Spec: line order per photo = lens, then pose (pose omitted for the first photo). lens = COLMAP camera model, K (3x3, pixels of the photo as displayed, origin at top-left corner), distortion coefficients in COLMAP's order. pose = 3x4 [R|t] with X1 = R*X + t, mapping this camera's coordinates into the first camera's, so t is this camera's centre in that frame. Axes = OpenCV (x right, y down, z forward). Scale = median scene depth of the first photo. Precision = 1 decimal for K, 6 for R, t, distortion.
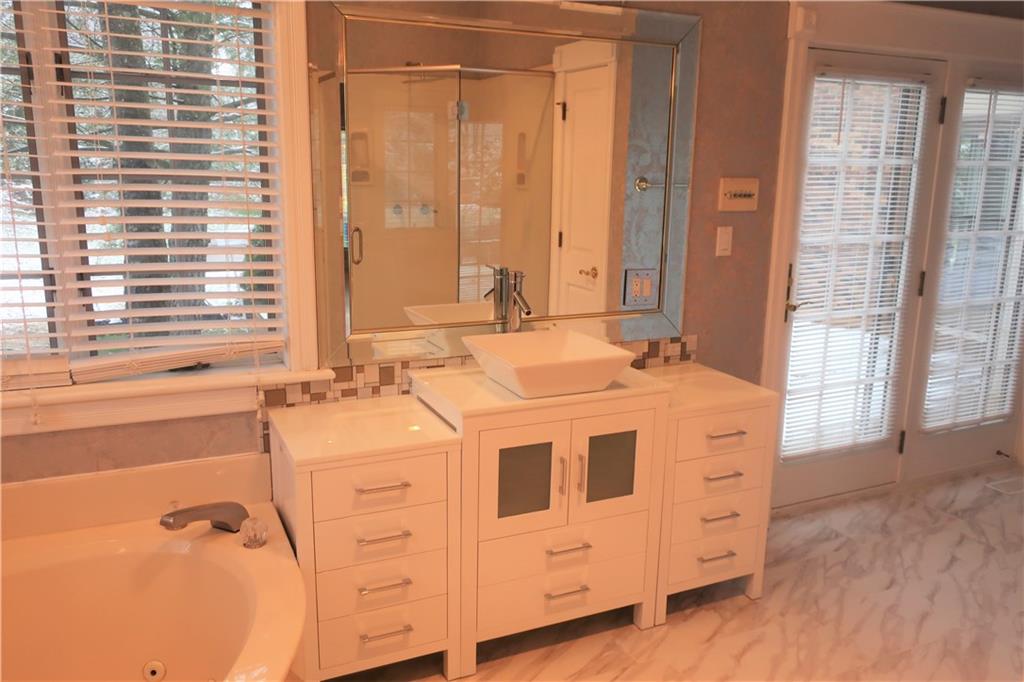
lens RADIAL K [[795.8, 0, 512.0], [0, 795.8, 341.0], [0, 0, 1]] dist [-0.001729, -0.000571]
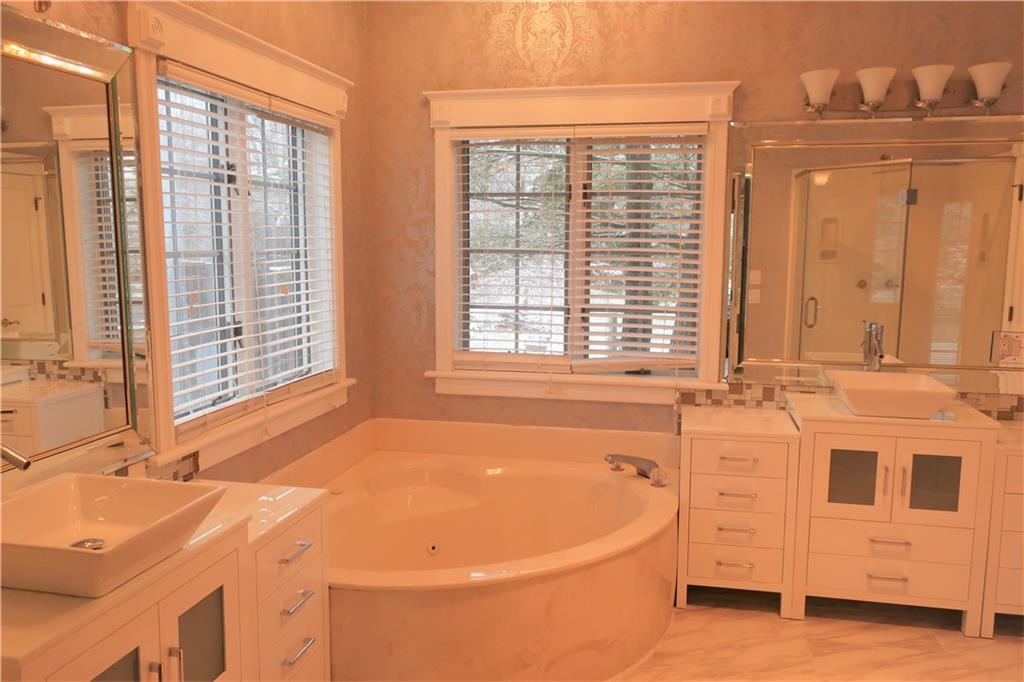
lens RADIAL K [[795.8, 0, 512.0], [0, 795.8, 341.0], [0, 0, 1]] dist [-0.001729, -0.000571]
pose [[0.795443, 0.063346, -0.602709, 0.337296], [-0.123021, 0.990694, -0.058236, 0.093486], [0.593411, 0.120469, 0.795833, -0.402495]]
